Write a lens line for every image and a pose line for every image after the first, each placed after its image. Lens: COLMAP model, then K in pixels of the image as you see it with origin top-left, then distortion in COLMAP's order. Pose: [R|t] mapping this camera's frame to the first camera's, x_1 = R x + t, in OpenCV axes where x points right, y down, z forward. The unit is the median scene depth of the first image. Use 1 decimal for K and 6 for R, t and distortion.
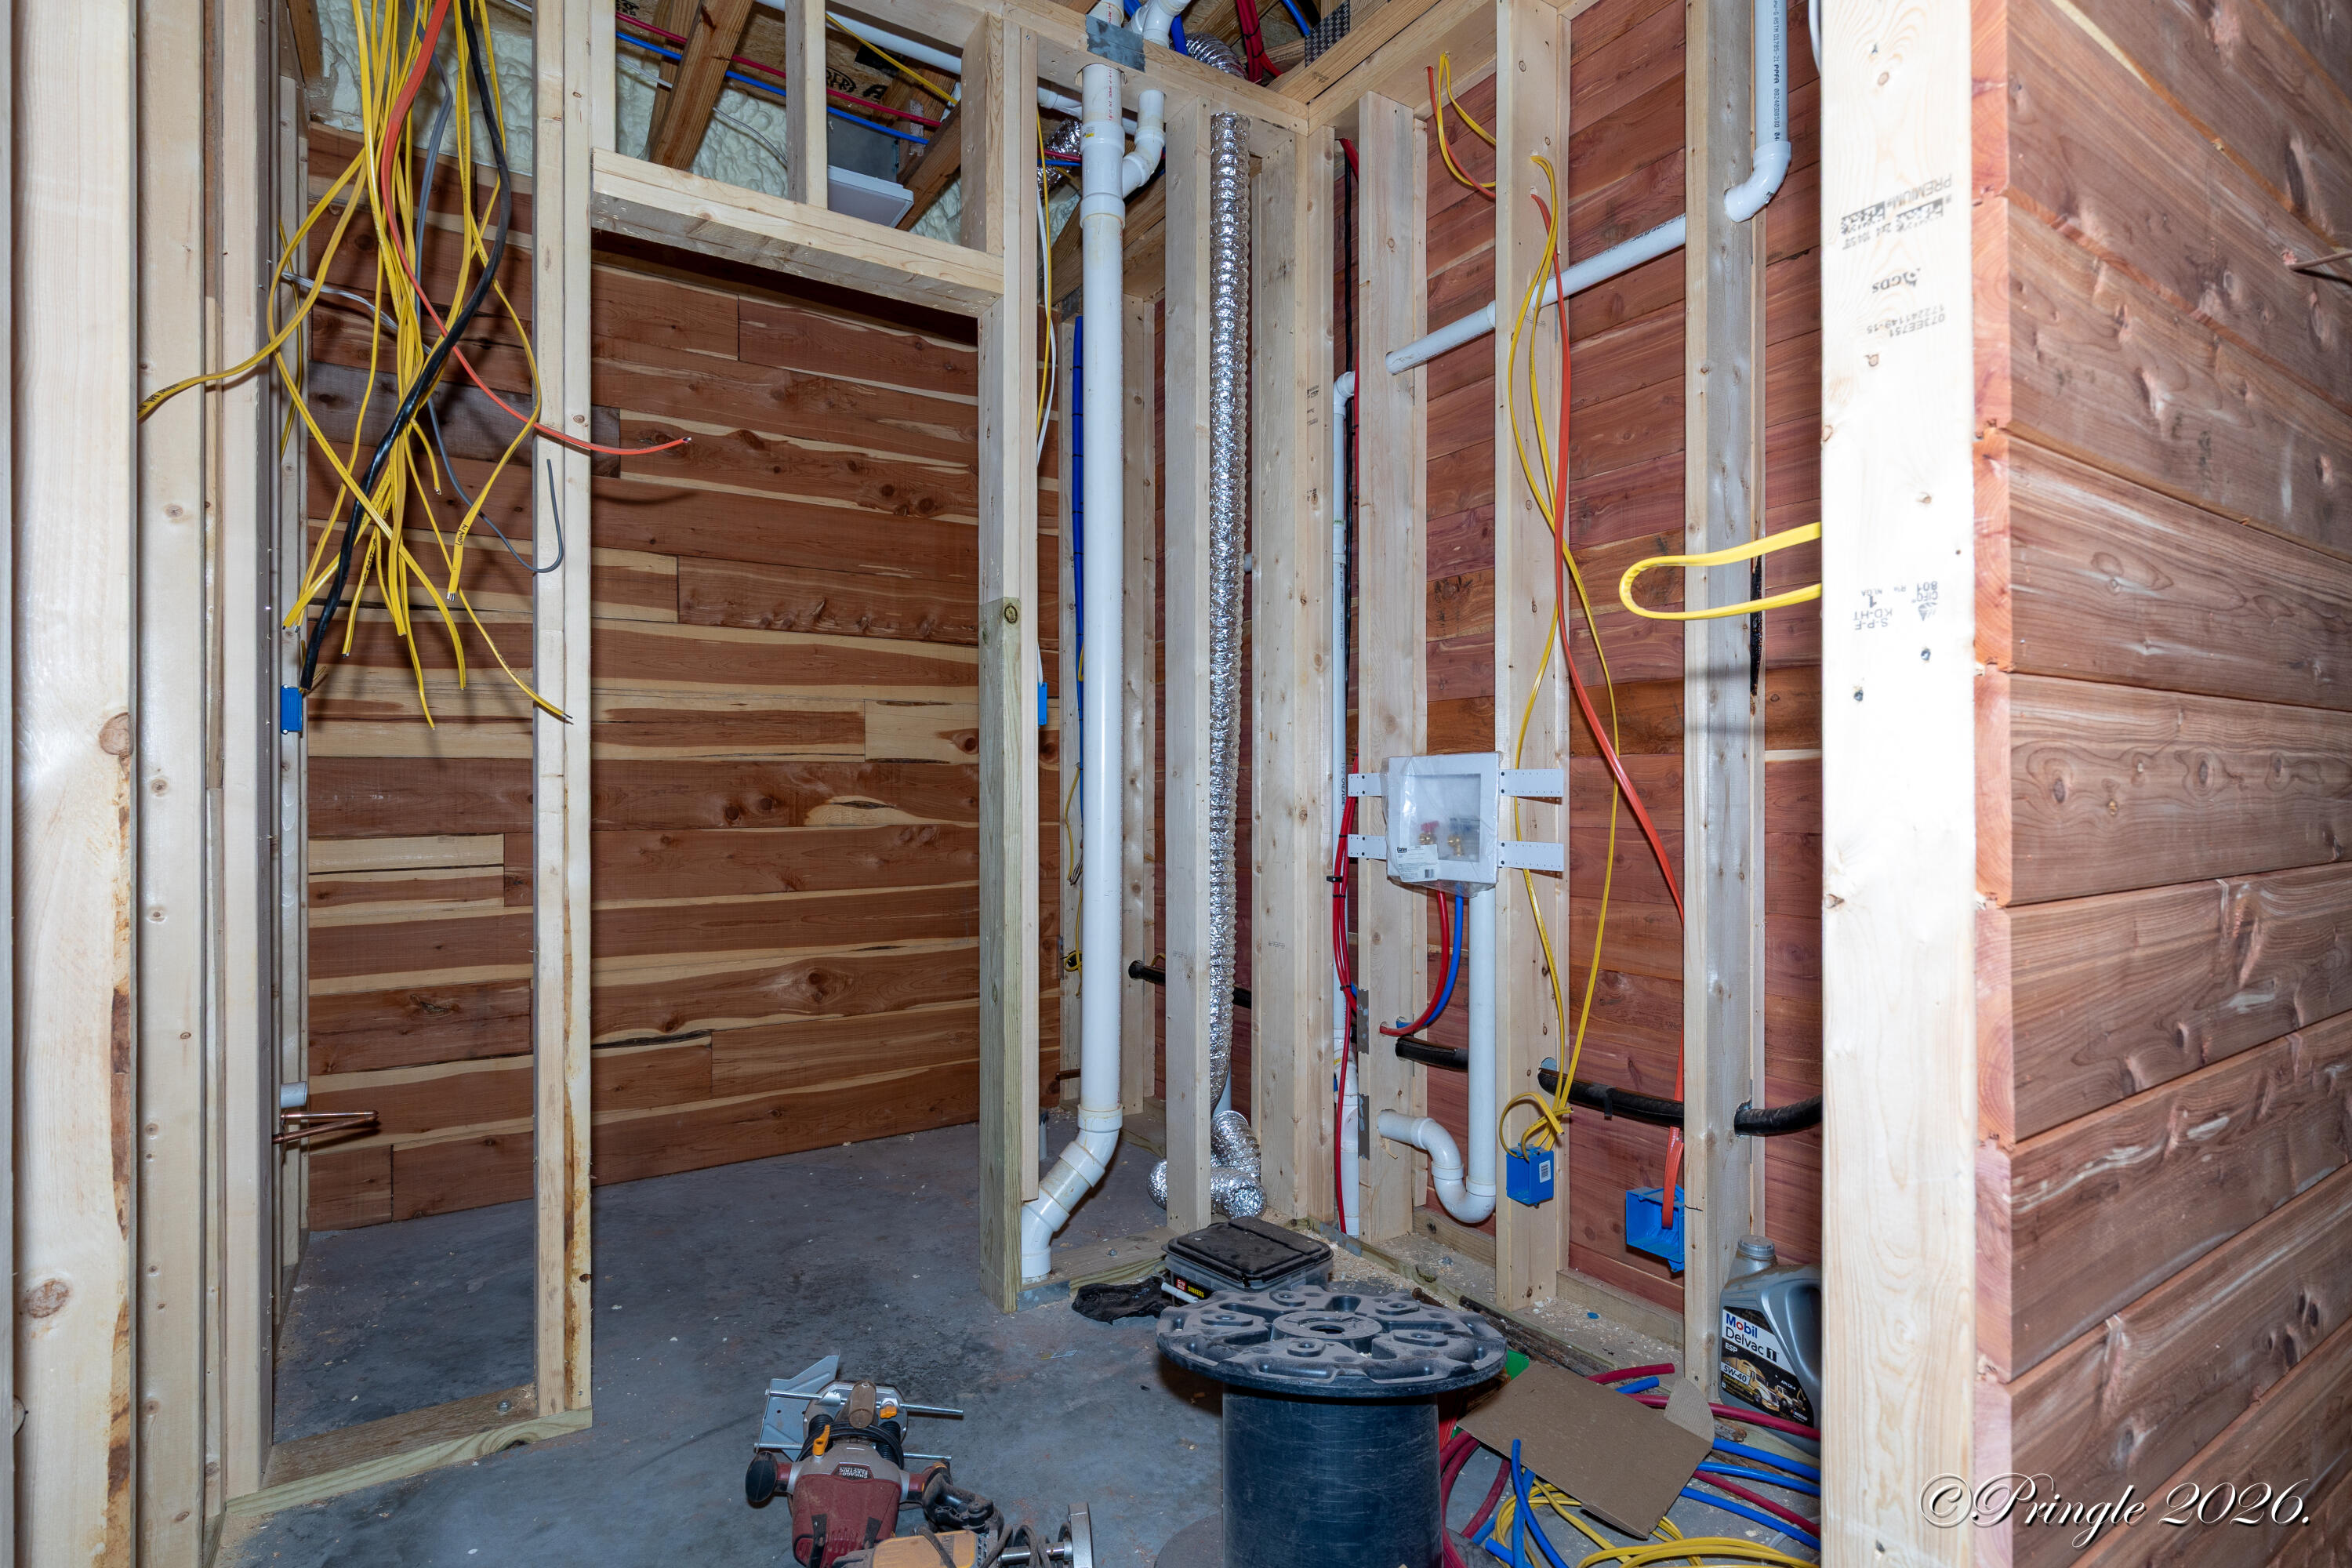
lens RADIAL K [[1161.0, 0, 1152.7], [0, 1161.0, 791.9], [0, 0, 1]] dist [-0.000578, -0.001382]
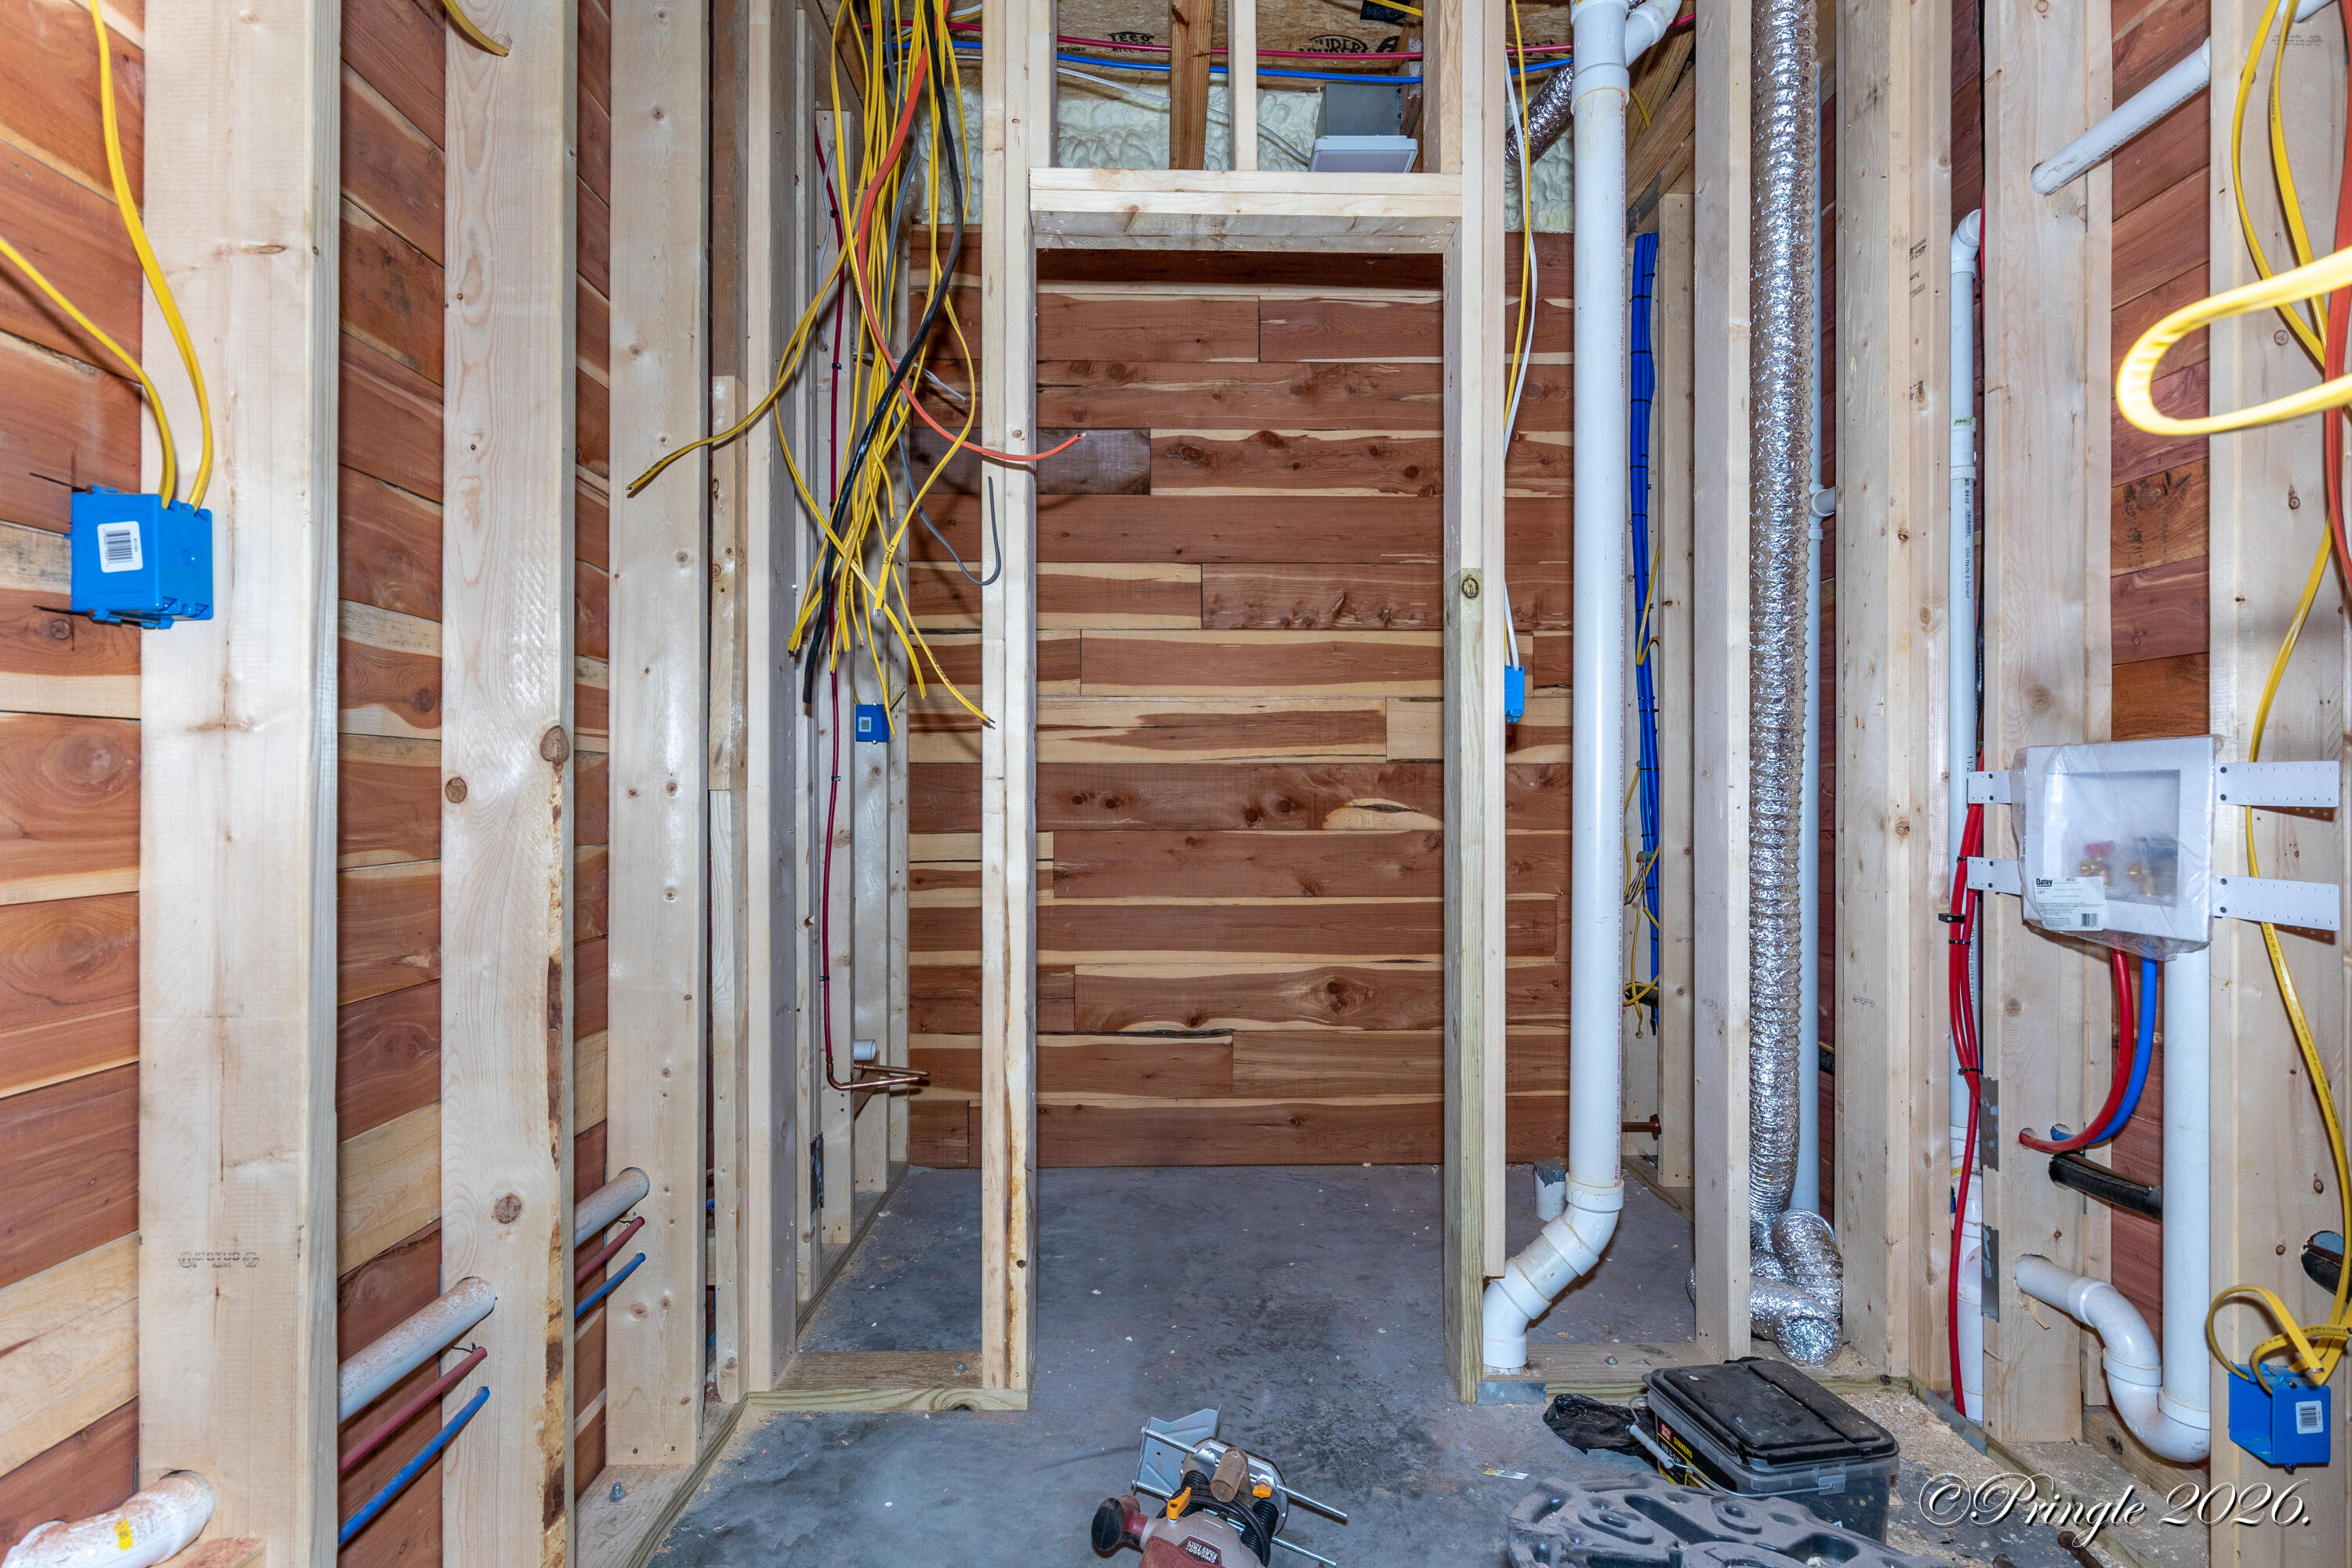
lens RADIAL K [[1161.0, 0, 1152.7], [0, 1161.0, 791.9], [0, 0, 1]] dist [-0.000578, -0.001382]
pose [[0.855059, 0.002570, -0.518525, 0.112130], [-0.003574, 0.999993, -0.000938, -0.000849], [0.518519, 0.002655, 0.855062, 0.134843]]
